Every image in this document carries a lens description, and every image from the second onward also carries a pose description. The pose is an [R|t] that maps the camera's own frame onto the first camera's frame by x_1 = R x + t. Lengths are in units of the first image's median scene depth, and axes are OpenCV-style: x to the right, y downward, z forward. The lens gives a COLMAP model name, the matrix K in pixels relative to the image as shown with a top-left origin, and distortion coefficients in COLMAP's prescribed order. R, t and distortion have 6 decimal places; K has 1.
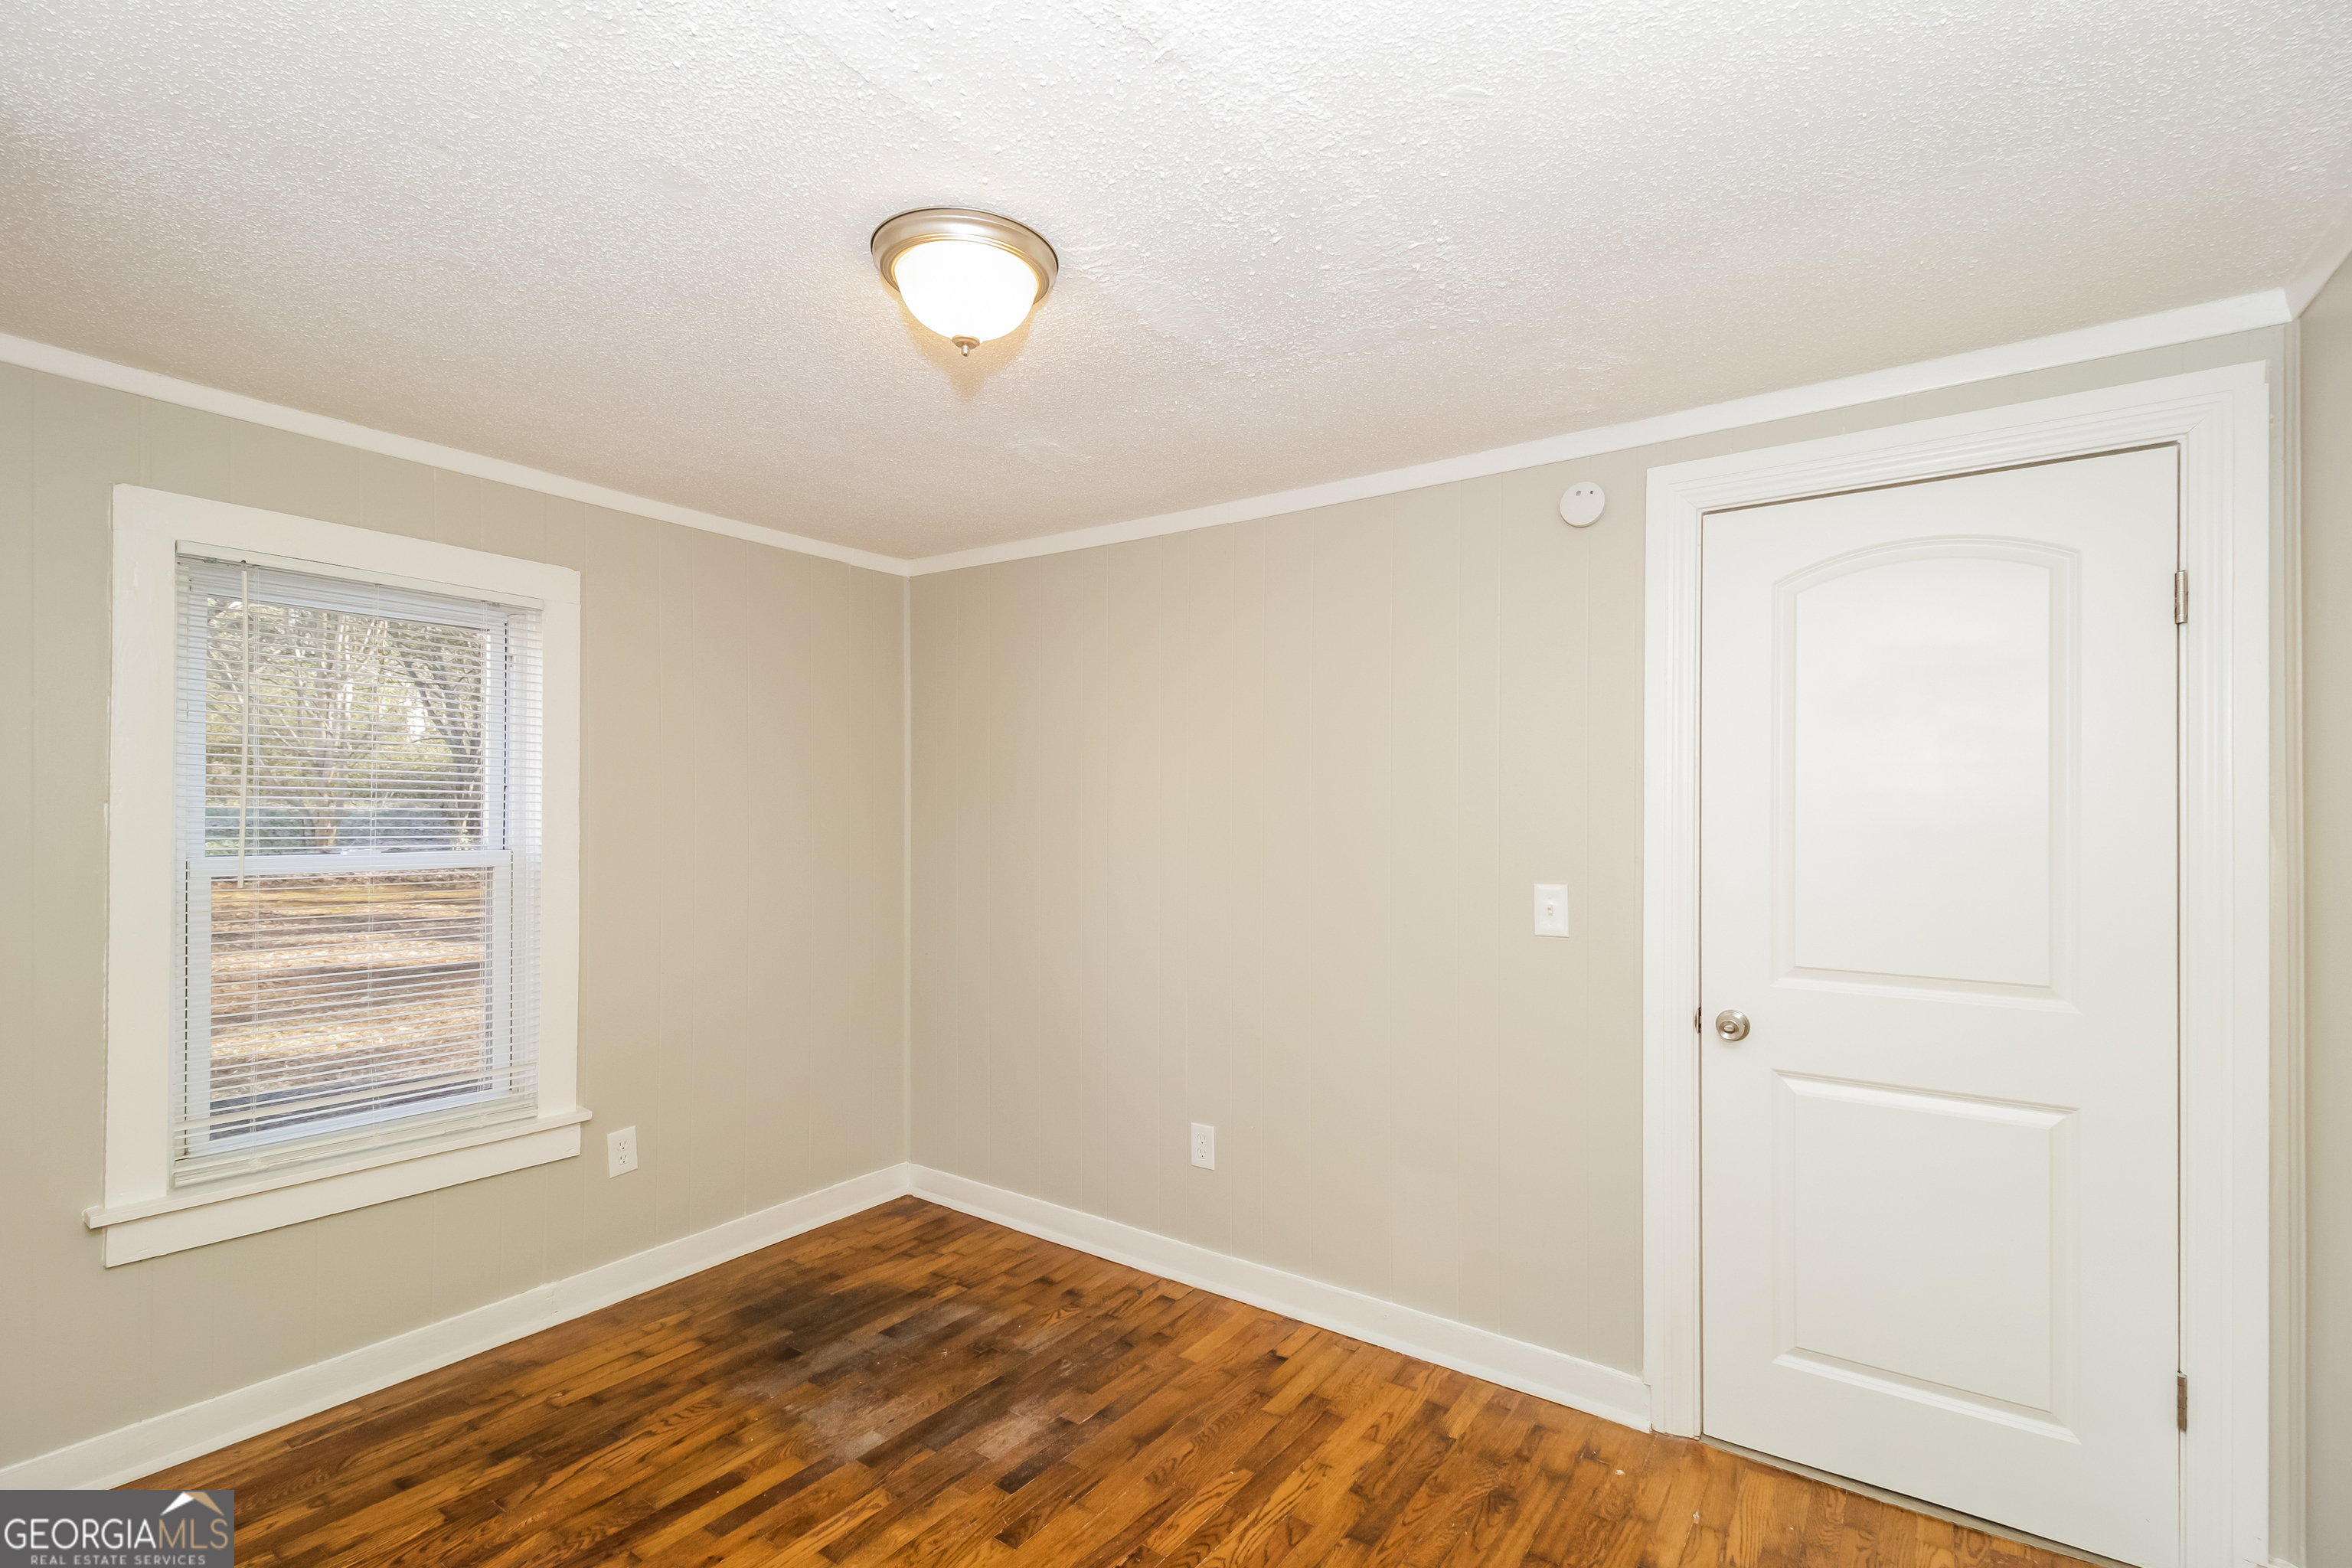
lens RADIAL K [[1076.0, 0, 1163.8], [0, 1076.0, 810.5], [0, 0, 1]] dist [0.000892, -0.000878]
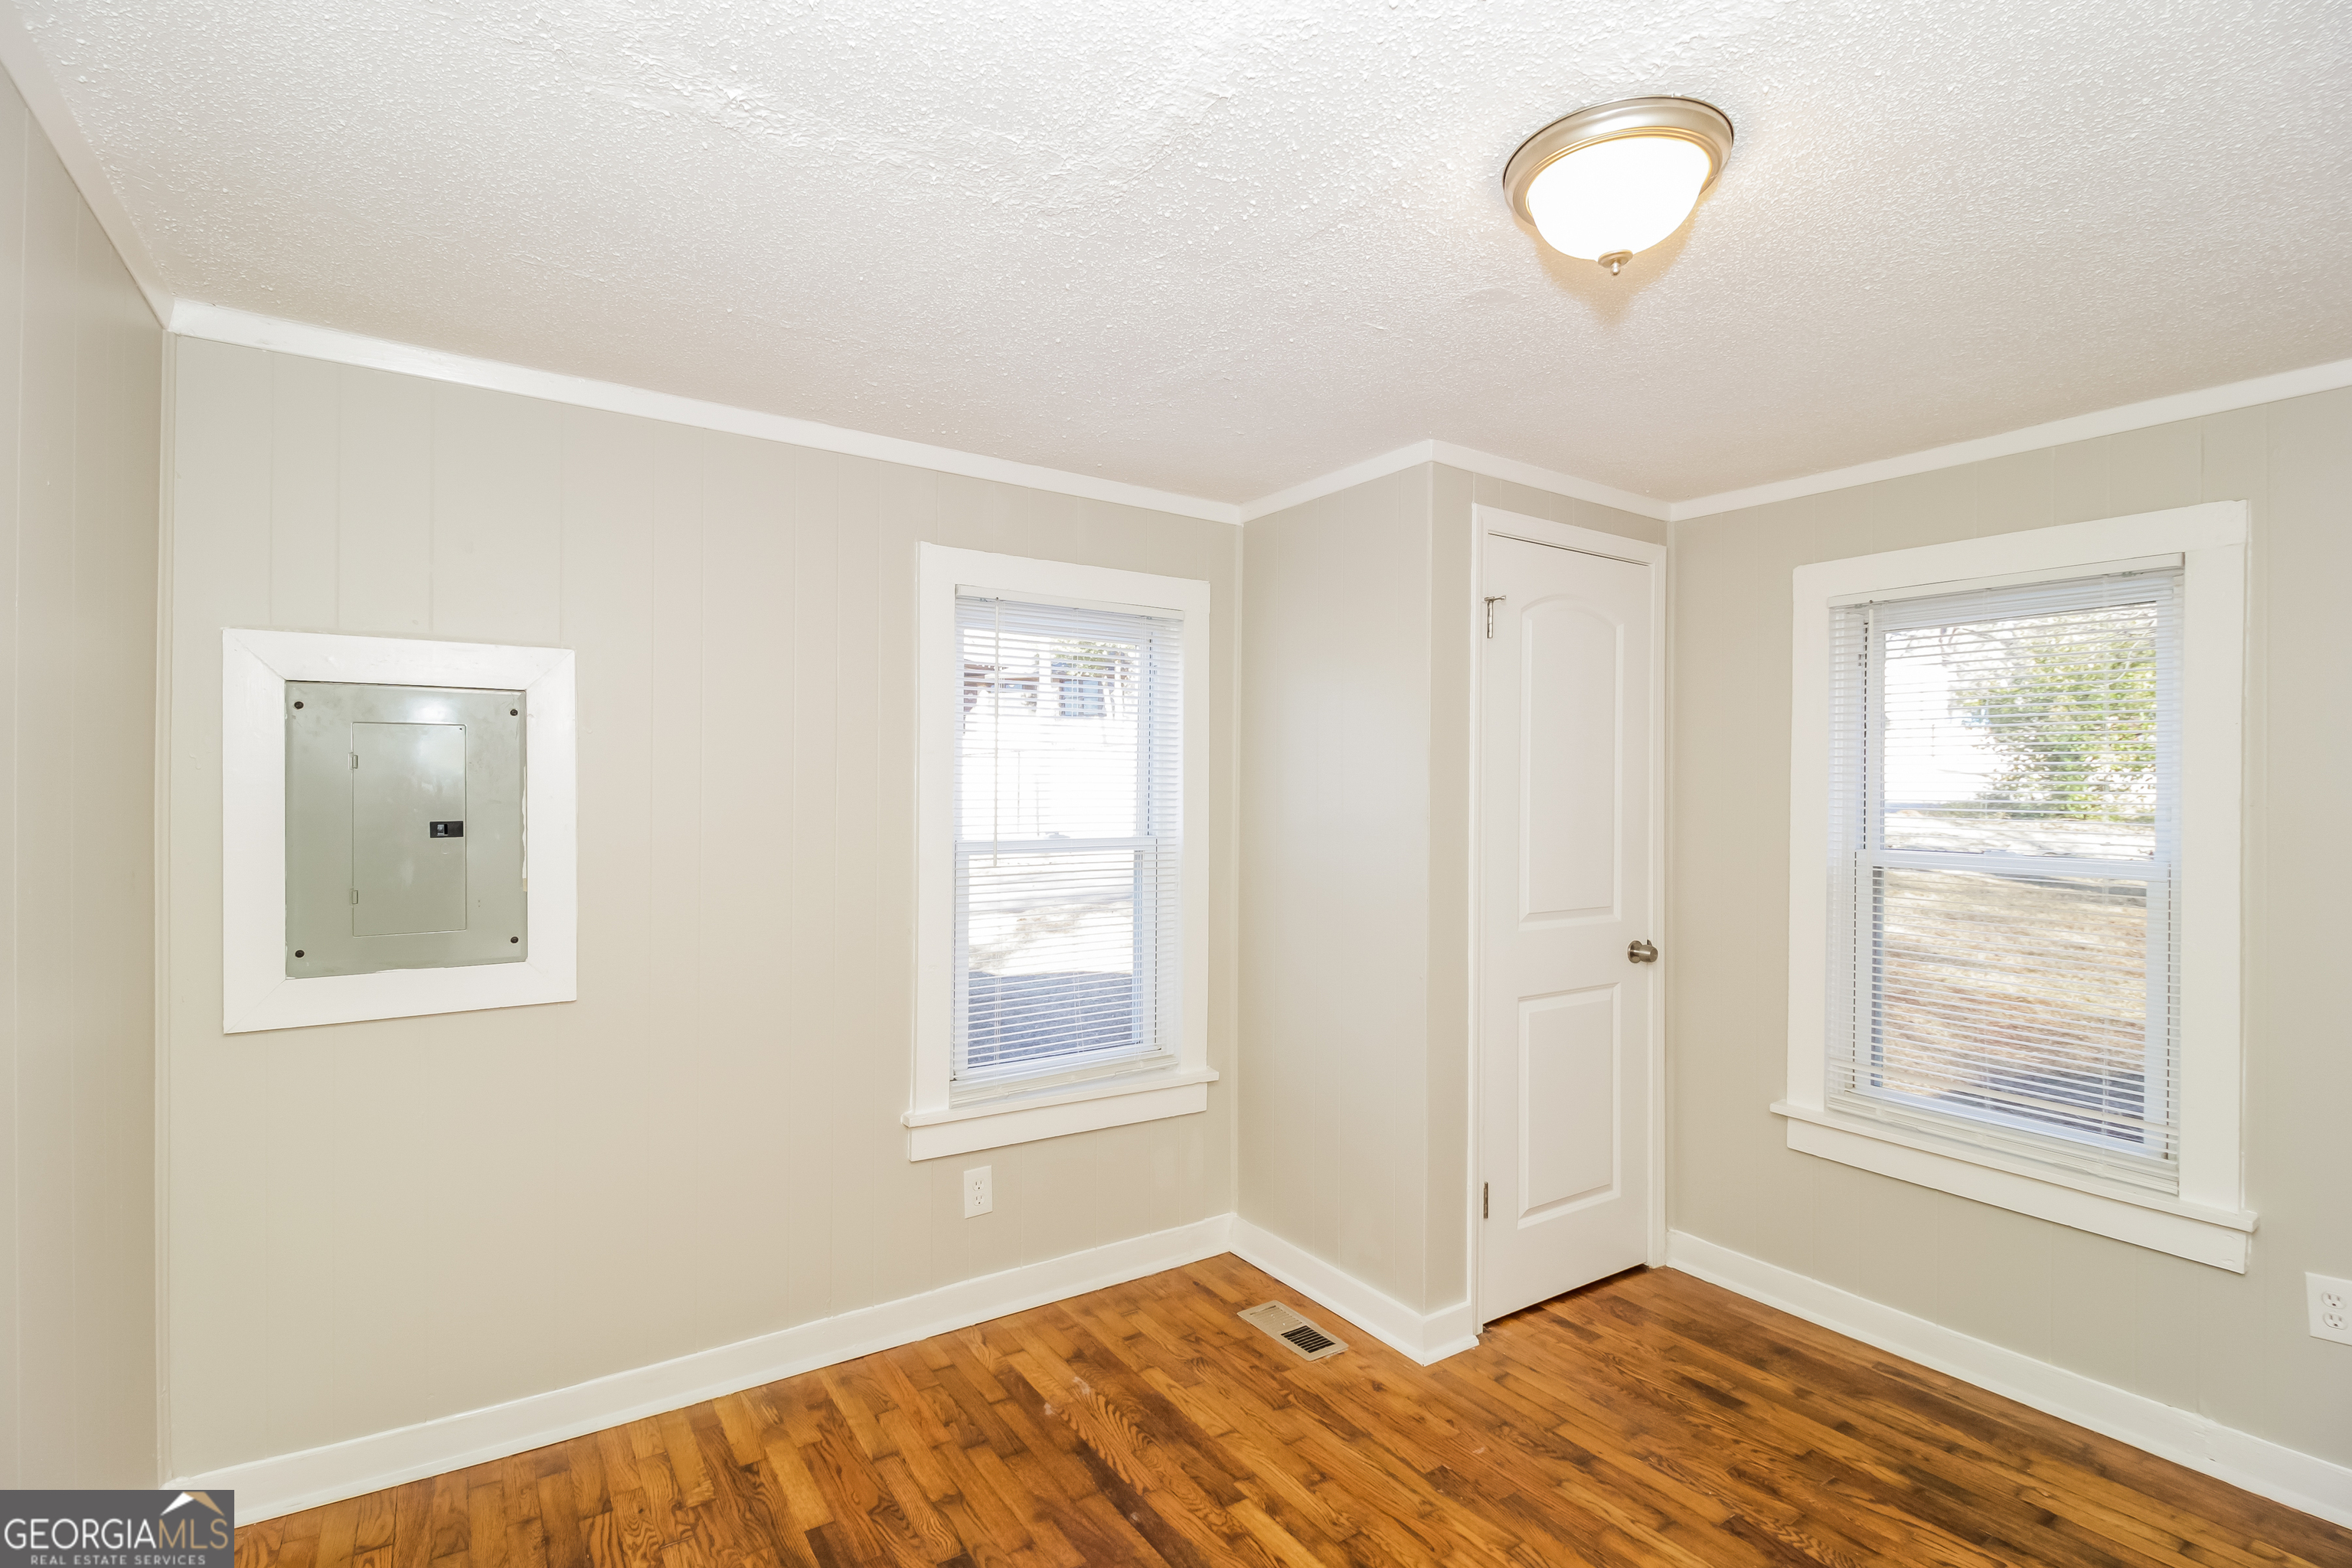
lens RADIAL K [[1076.0, 0, 1163.8], [0, 1076.0, 810.5], [0, 0, 1]] dist [0.000892, -0.000878]
pose [[-0.350057, 0.002270, -0.936726, 0.524295], [-0.008010, 0.999953, 0.005417, -0.000777], [0.936694, 0.009399, -0.350022, 0.687400]]
